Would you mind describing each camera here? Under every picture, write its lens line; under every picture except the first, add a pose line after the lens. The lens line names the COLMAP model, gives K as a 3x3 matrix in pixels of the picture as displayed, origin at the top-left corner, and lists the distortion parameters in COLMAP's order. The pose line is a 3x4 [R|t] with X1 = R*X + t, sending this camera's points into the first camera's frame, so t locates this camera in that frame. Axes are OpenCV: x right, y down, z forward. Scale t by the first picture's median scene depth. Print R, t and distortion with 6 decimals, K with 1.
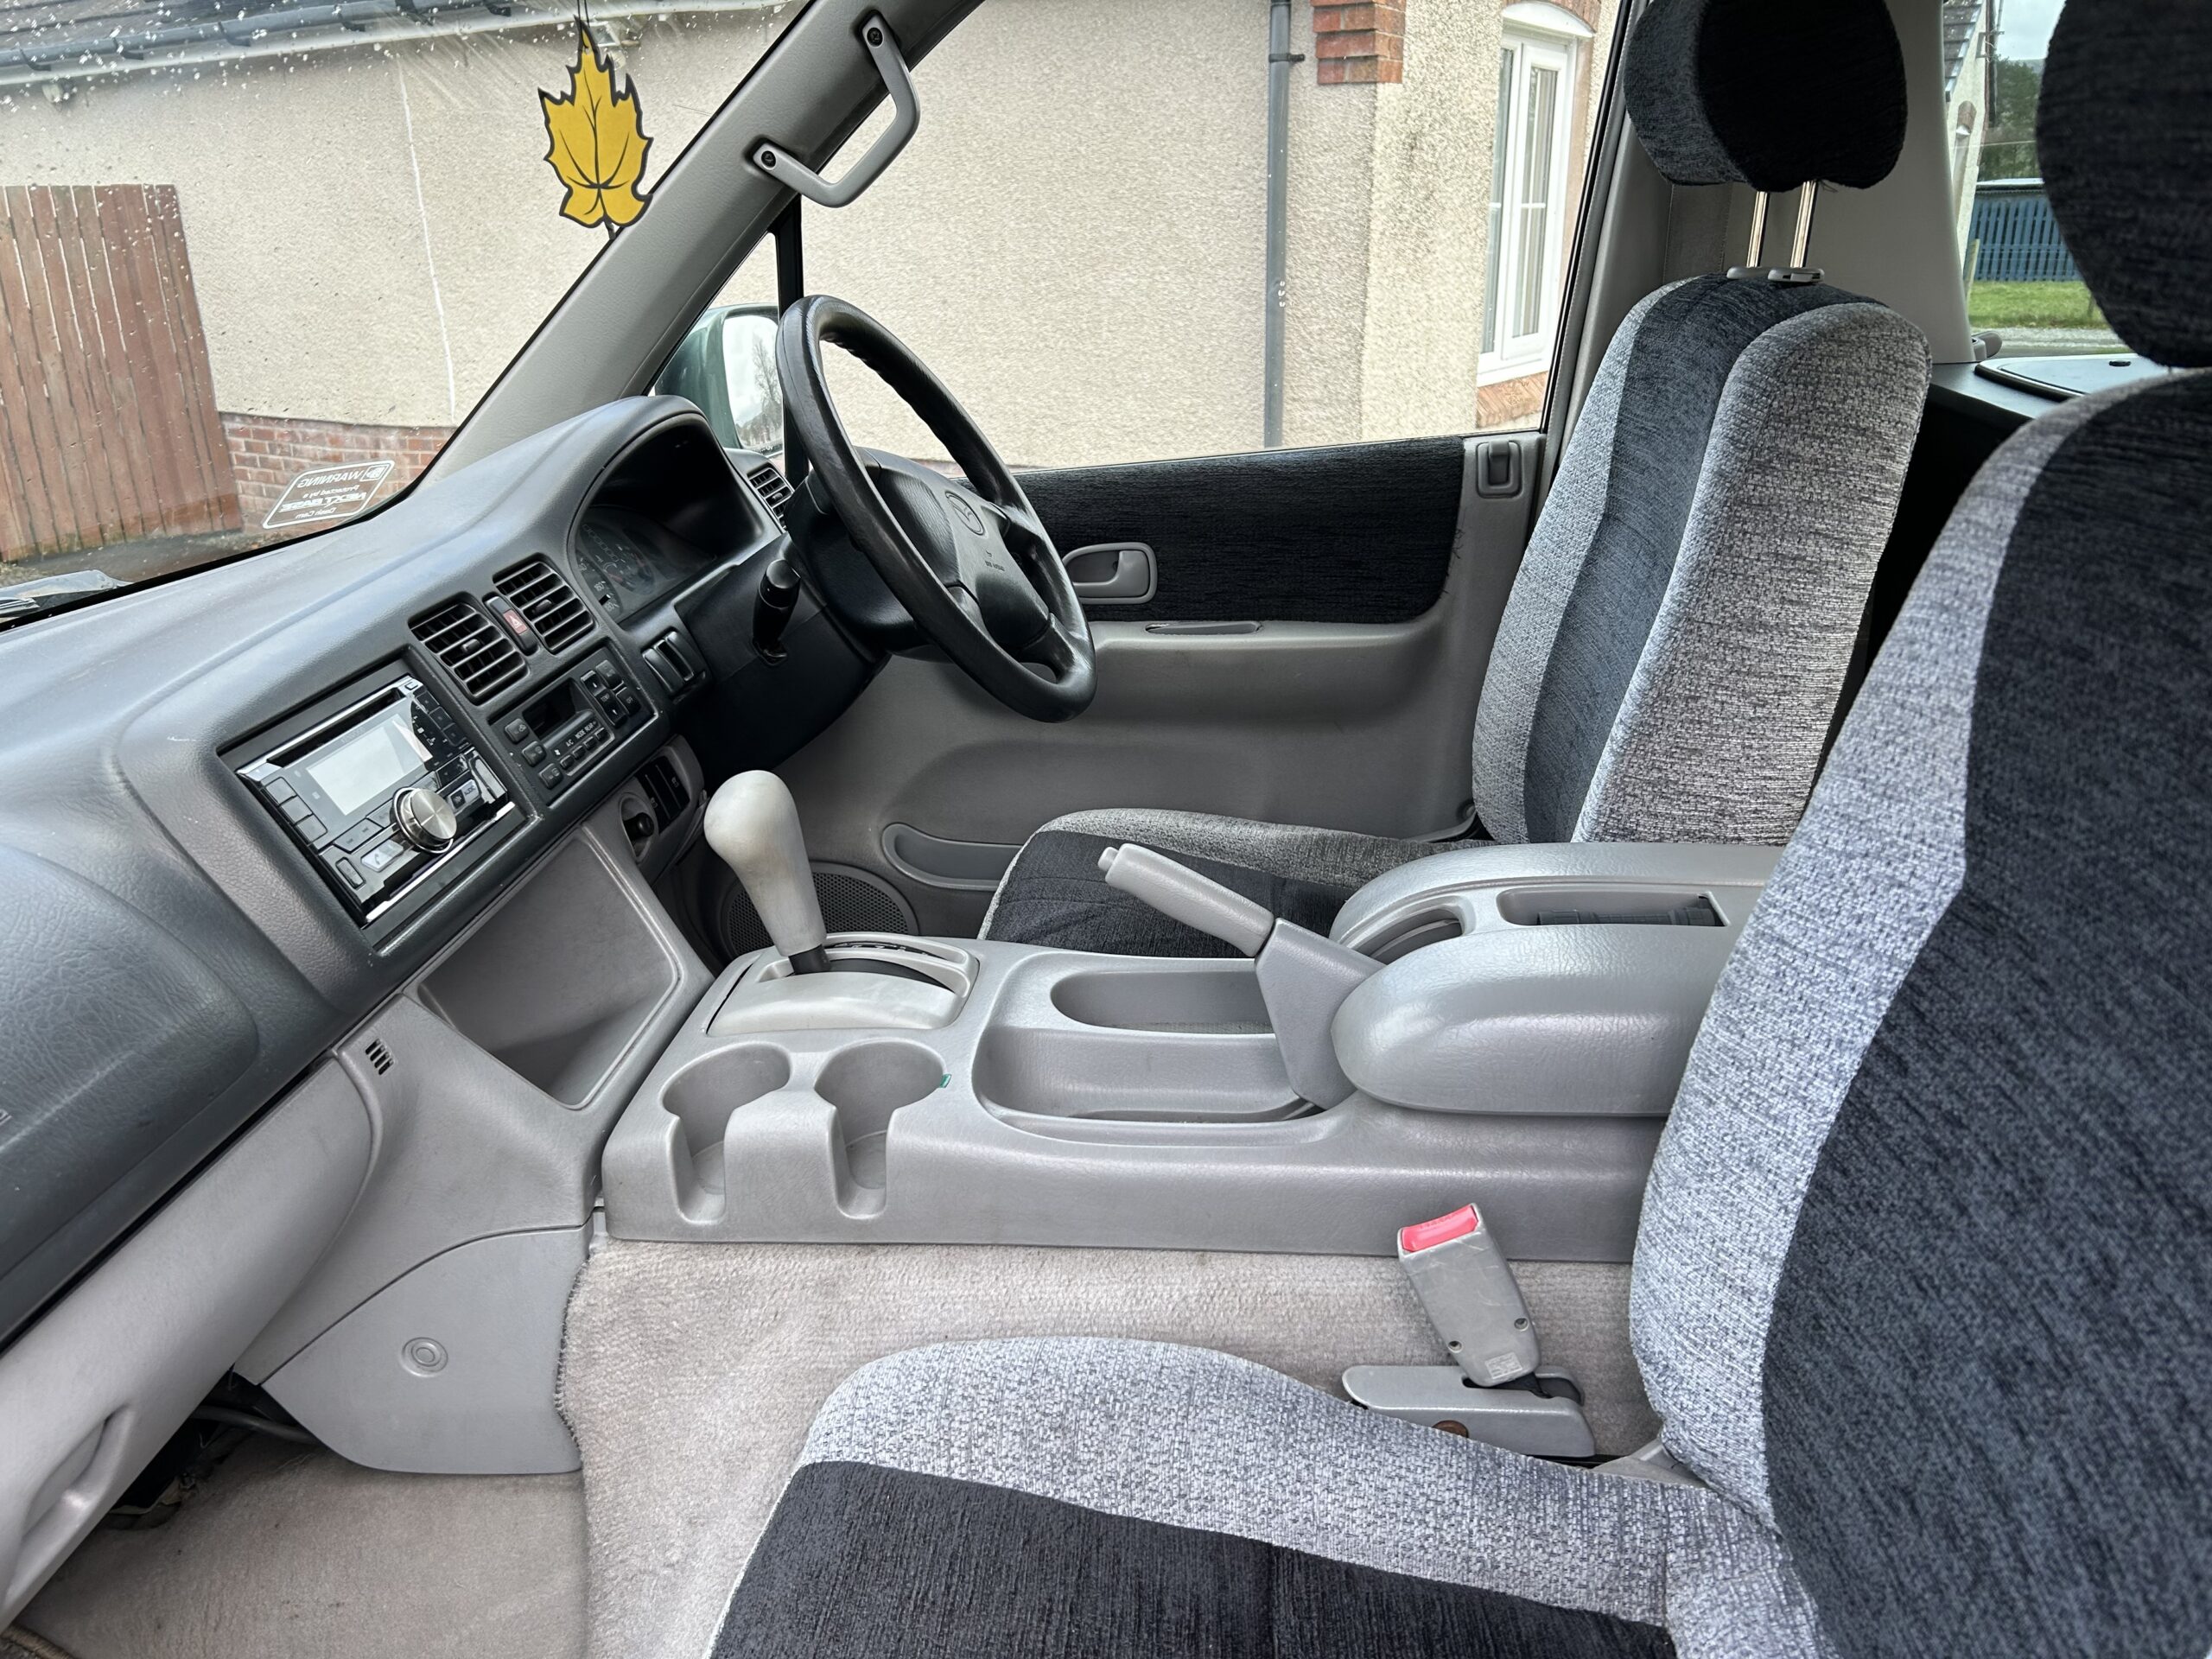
lens RADIAL K [[1674.2, 0, 1106.0], [0, 1674.2, 829.5], [0, 0, 1]] dist [0.002260, -0.010448]
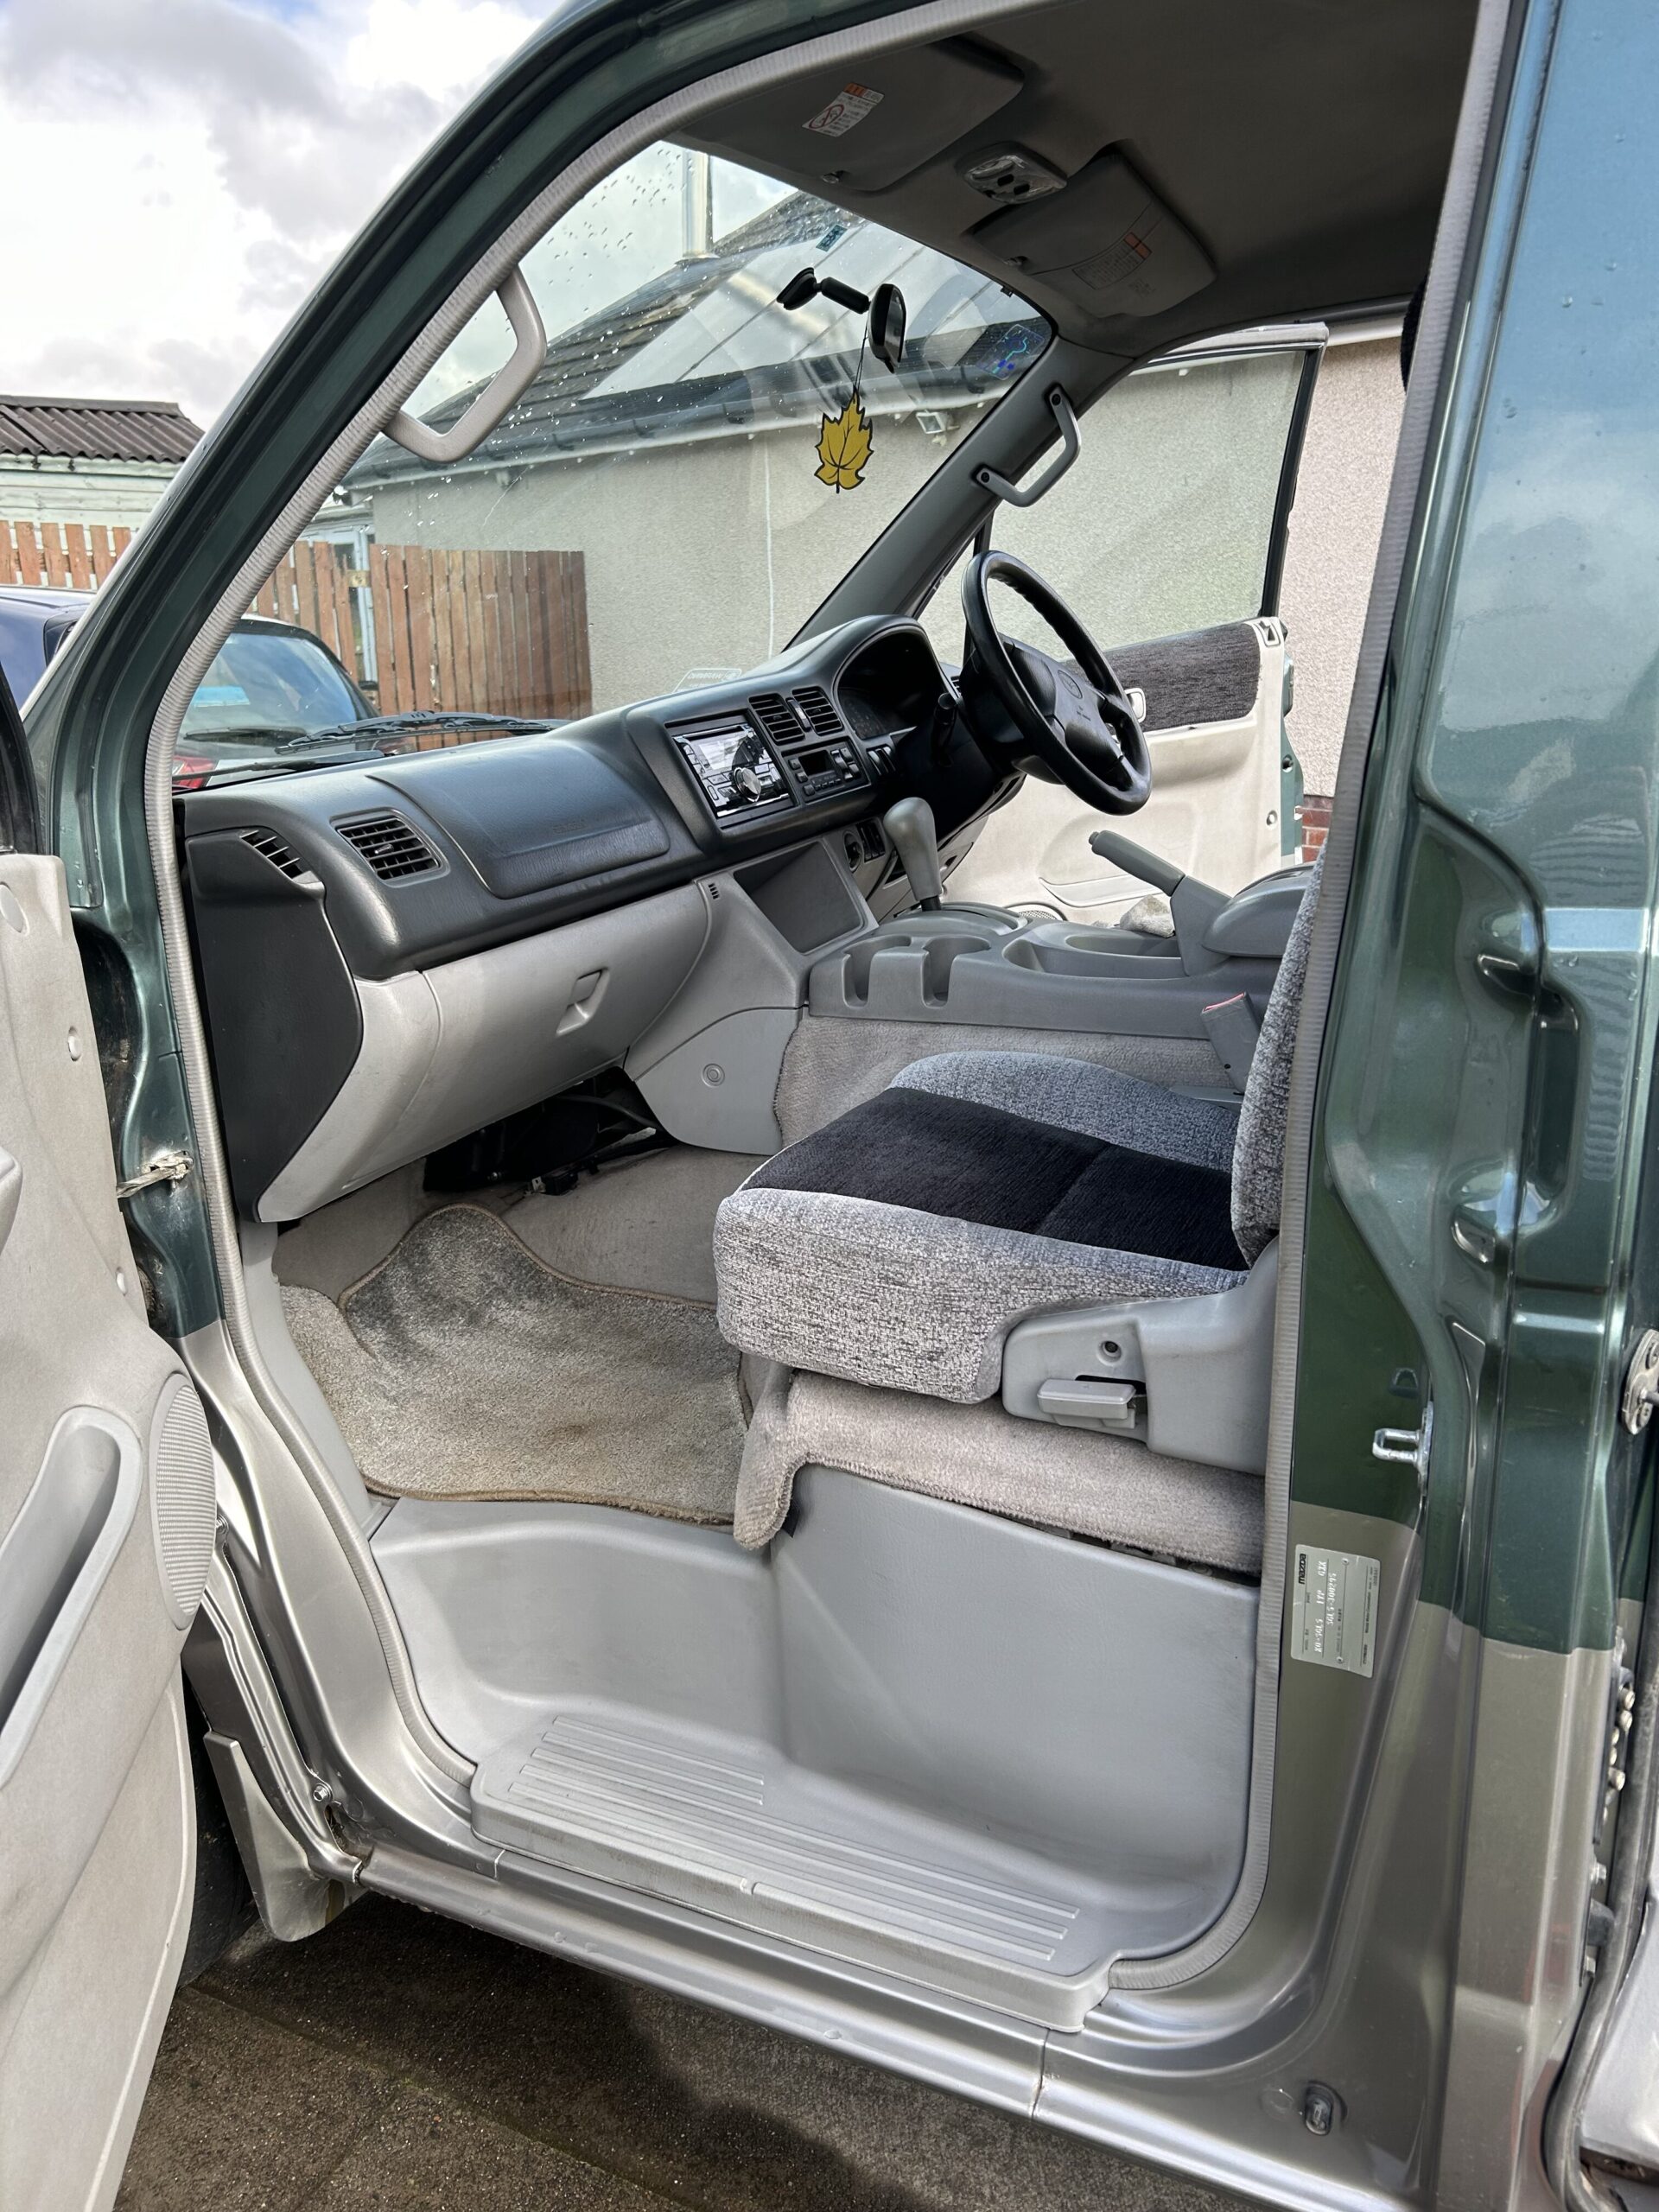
lens RADIAL K [[1677.4, 0, 829.5], [0, 1677.4, 1106.0], [0, 0, 1]] dist [0.042000, -0.032742]
pose [[0.945897, 0.098884, -0.309031, 0.253439], [-0.116837, 0.992342, -0.040092, 0.325931], [0.302699, 0.074029, 0.950207, -0.624595]]
